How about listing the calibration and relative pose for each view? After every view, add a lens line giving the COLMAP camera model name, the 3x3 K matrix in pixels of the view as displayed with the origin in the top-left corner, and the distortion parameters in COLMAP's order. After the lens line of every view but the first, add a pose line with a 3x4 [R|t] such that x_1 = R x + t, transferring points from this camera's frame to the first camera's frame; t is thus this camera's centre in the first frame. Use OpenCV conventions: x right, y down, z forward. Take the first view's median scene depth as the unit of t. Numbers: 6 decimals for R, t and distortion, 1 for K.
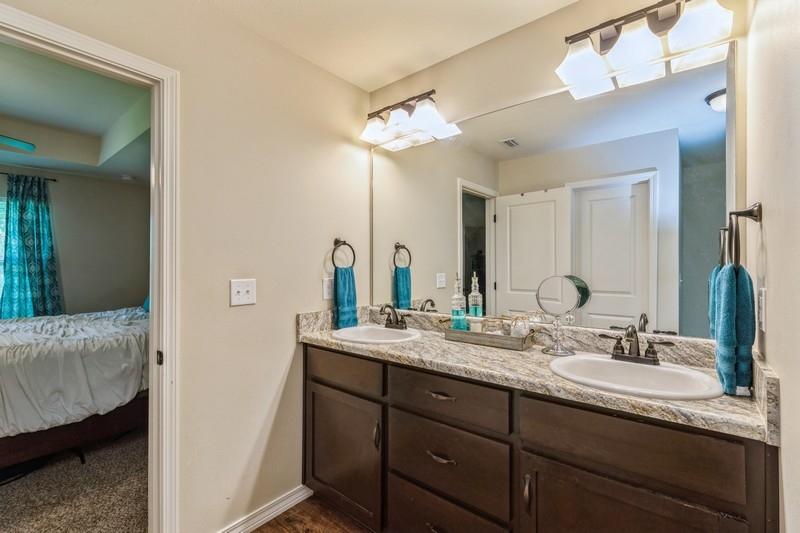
lens RADIAL K [[361.9, 0, 408.8], [0, 361.9, 266.1], [0, 0, 1]] dist [0.005158, -0.002311]
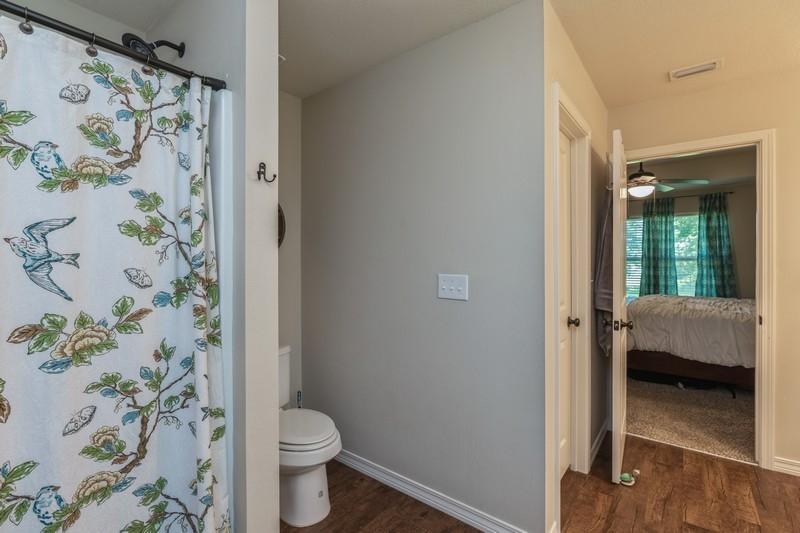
lens RADIAL K [[361.9, 0, 404.8], [0, 361.9, 261.9], [0, 0, 1]] dist [0.005158, -0.002311]
pose [[0.029445, 0.000841, -0.999566, 0.260210], [0.002772, 0.999996, 0.000923, -0.000743], [0.999563, -0.002798, 0.029442, -0.179055]]
